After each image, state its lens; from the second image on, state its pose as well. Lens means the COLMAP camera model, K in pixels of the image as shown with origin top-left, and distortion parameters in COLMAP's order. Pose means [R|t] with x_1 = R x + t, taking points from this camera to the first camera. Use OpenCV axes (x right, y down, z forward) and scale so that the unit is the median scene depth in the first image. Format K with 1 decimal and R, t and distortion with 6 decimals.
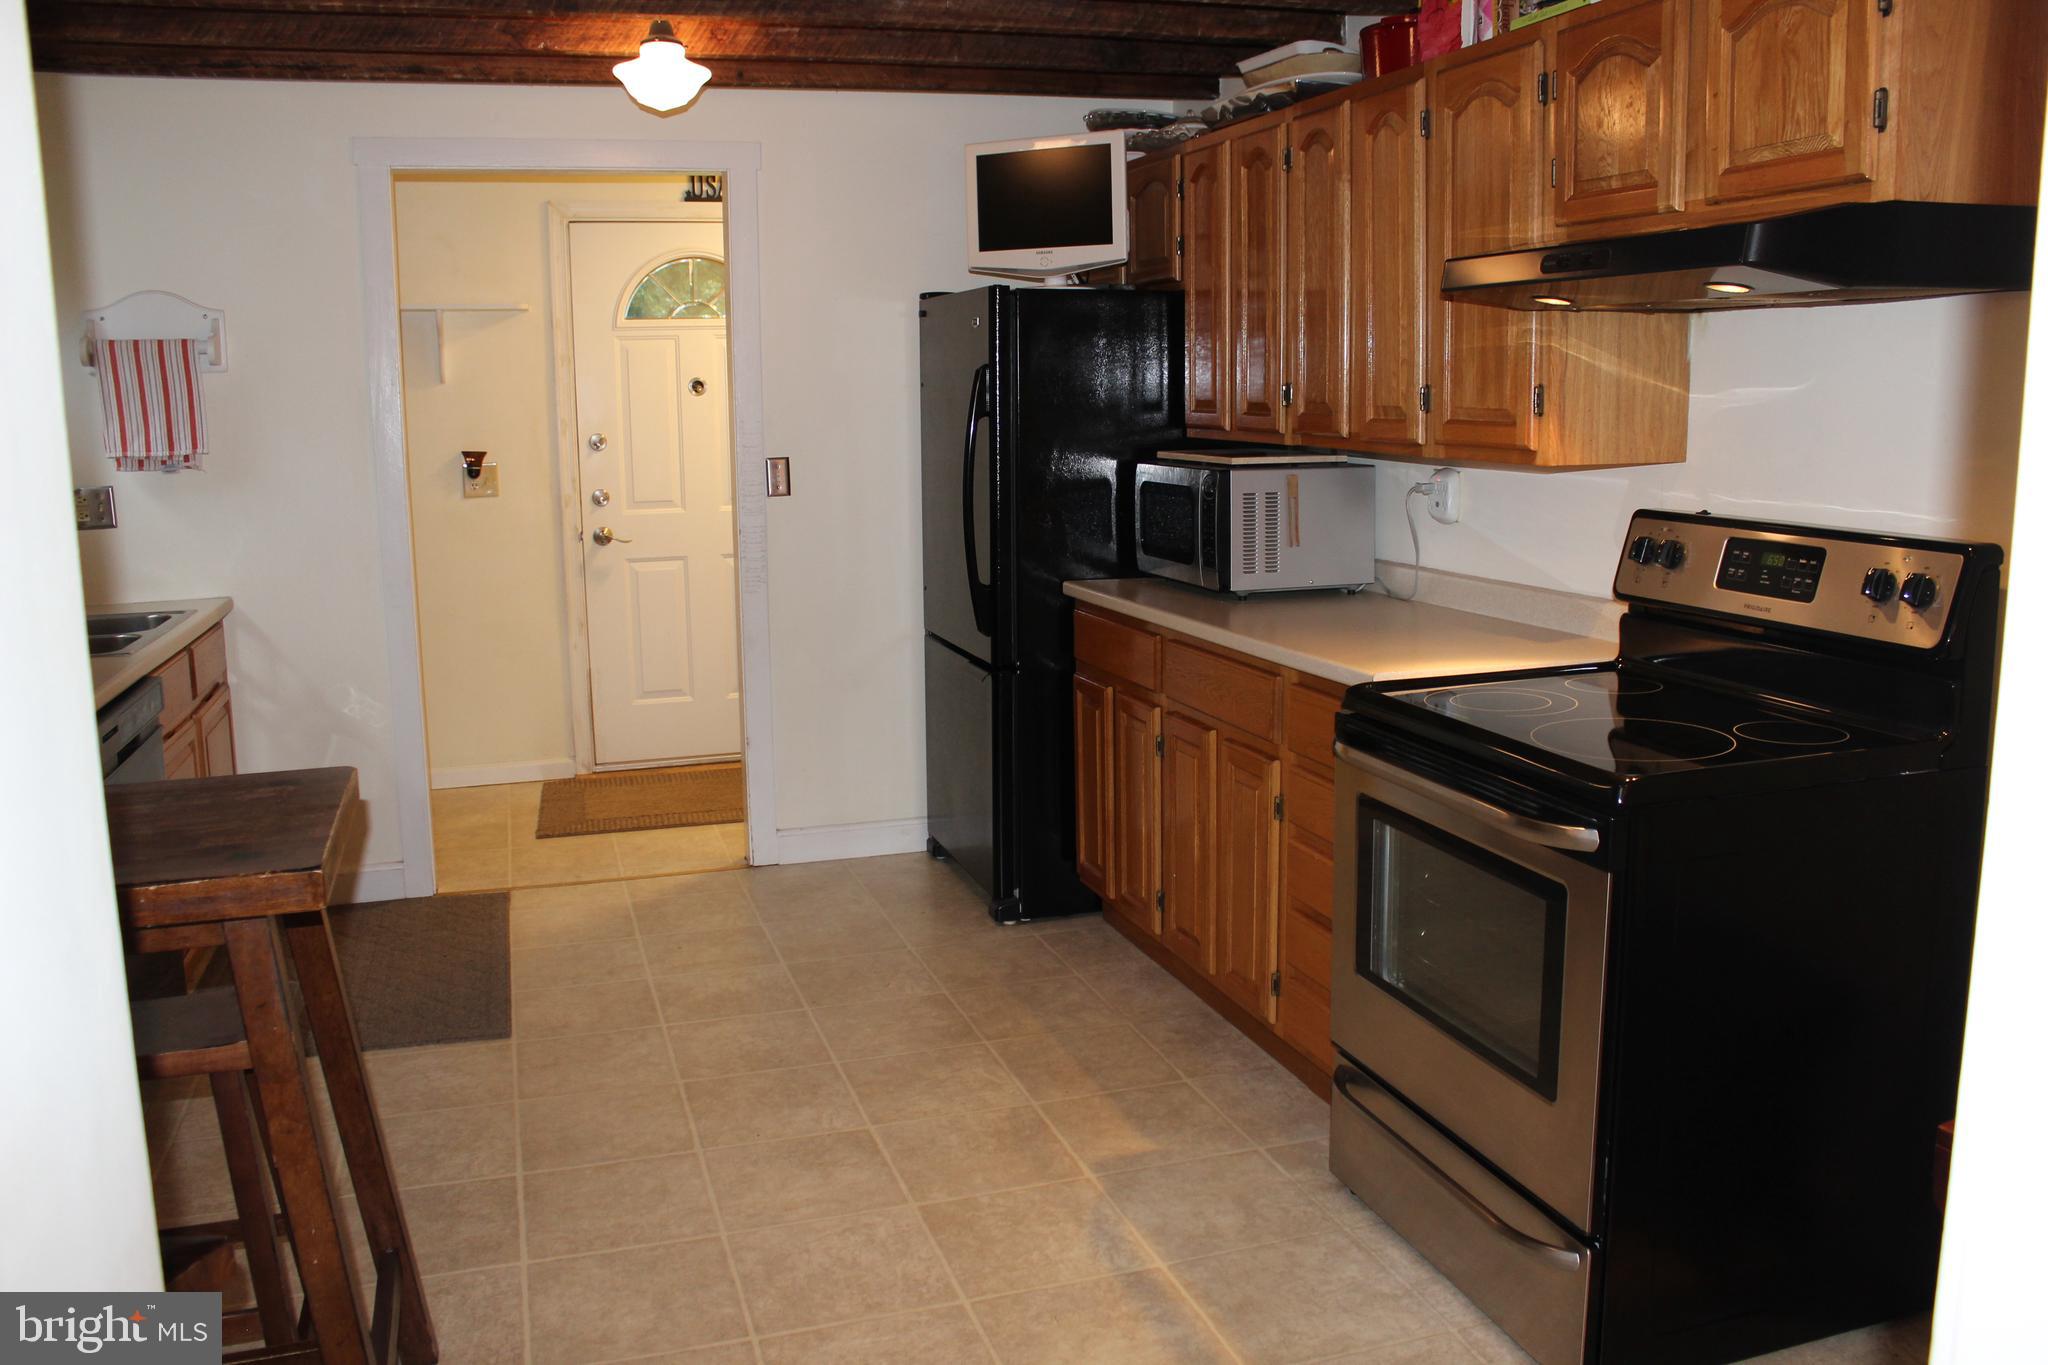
lens RADIAL K [[1701.5, 0, 1024.0], [0, 1701.5, 682.5], [0, 0, 1]] dist [-0.163324, 0.153287]
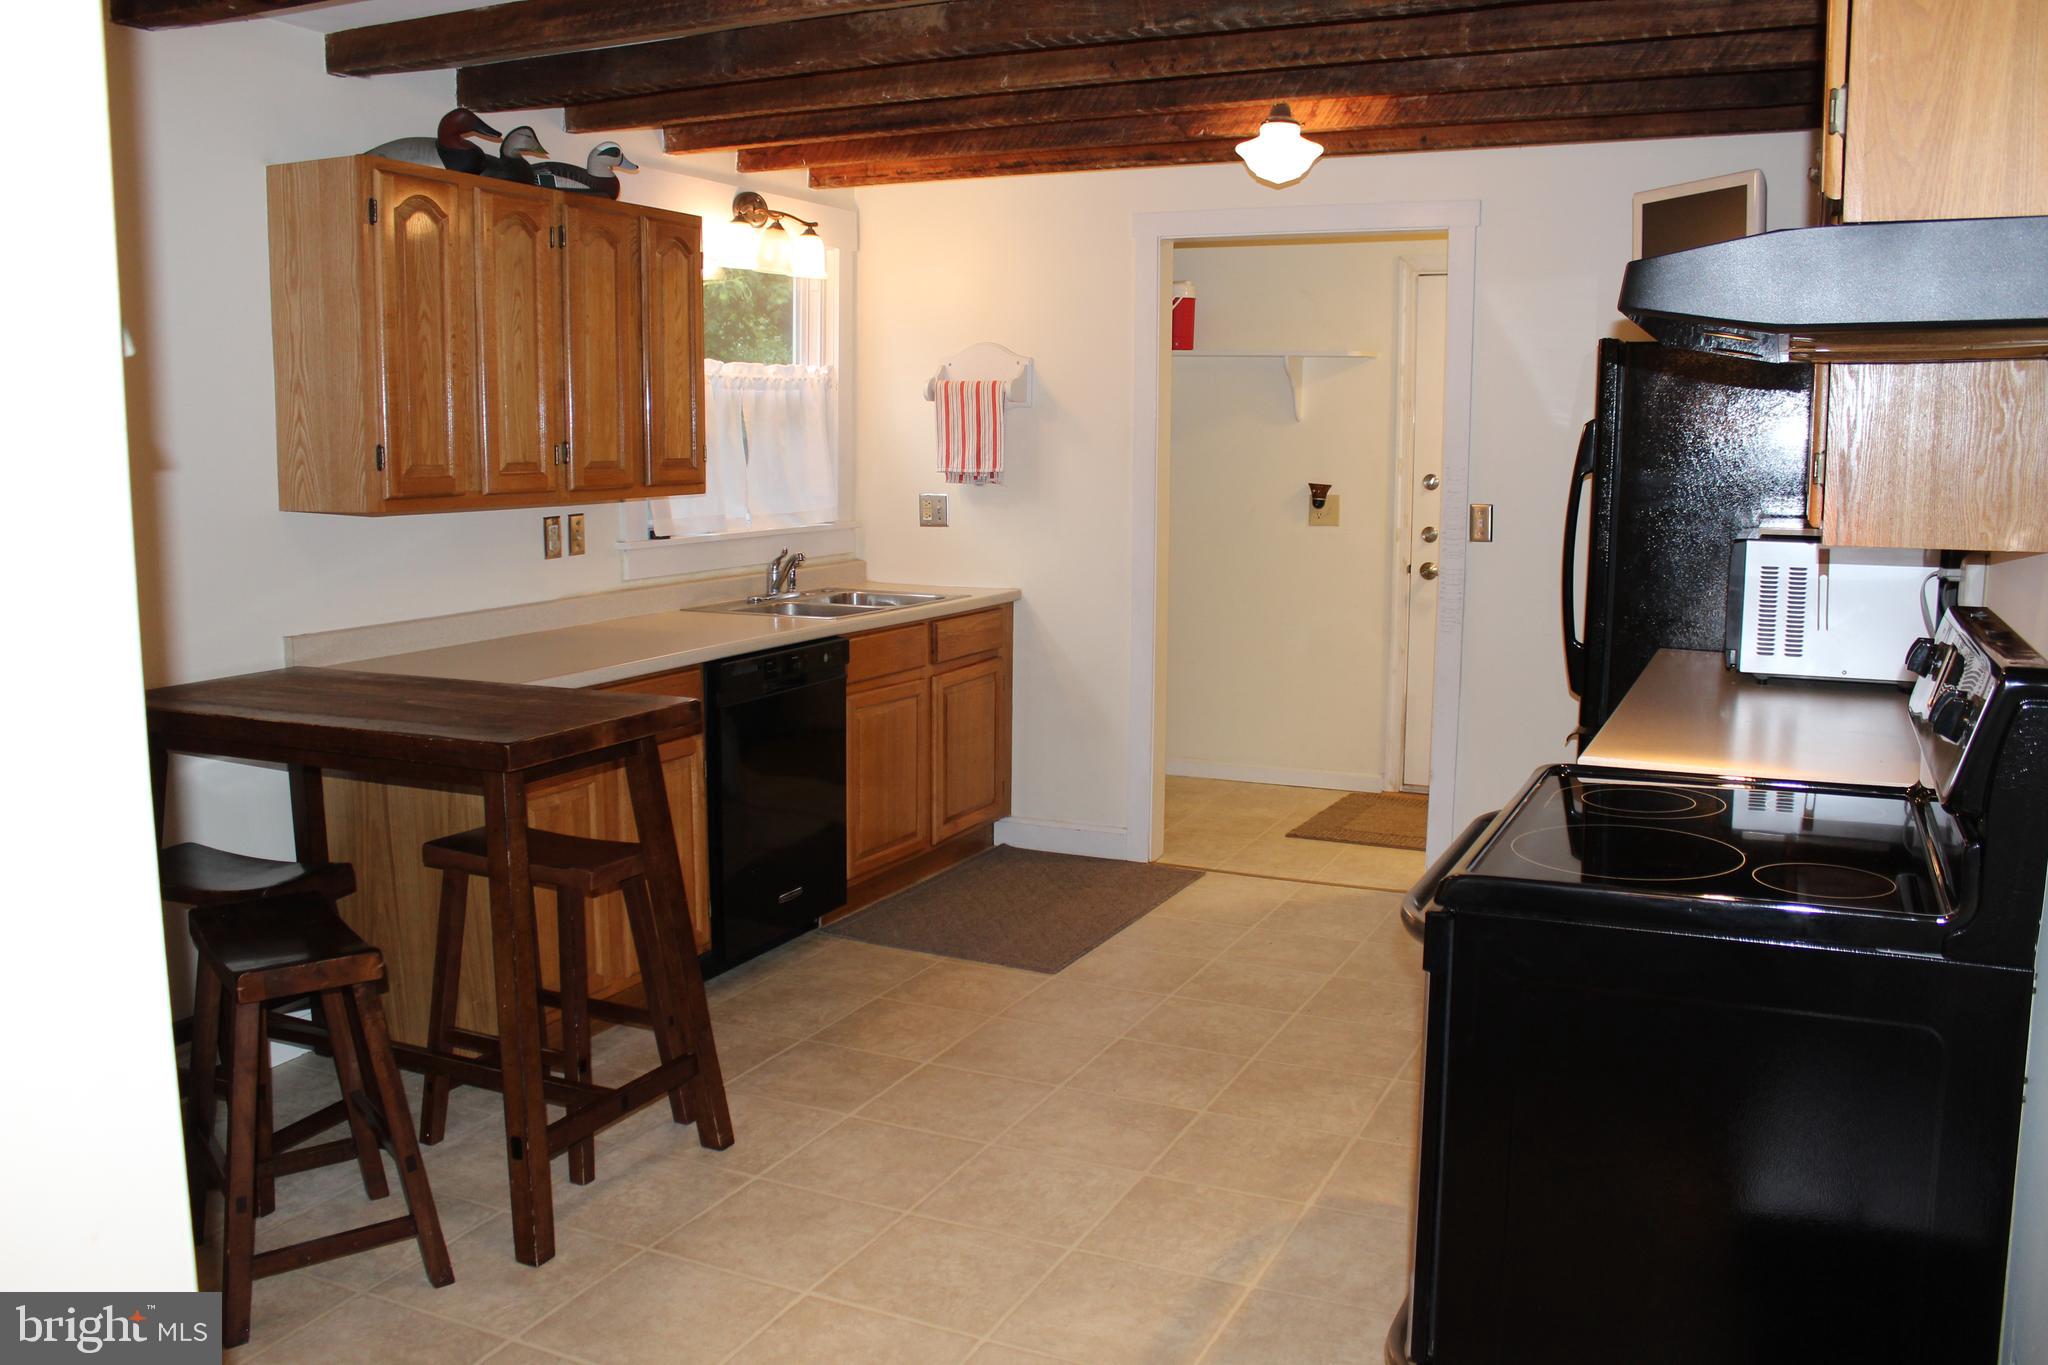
lens RADIAL K [[1701.5, 0, 1024.0], [0, 1701.5, 682.5], [0, 0, 1]] dist [-0.163324, 0.153287]
pose [[0.727551, 0.117046, -0.675996, 0.454732], [-0.131453, 0.990866, 0.030086, -0.025050], [0.673343, 0.066972, 0.736291, 0.085121]]
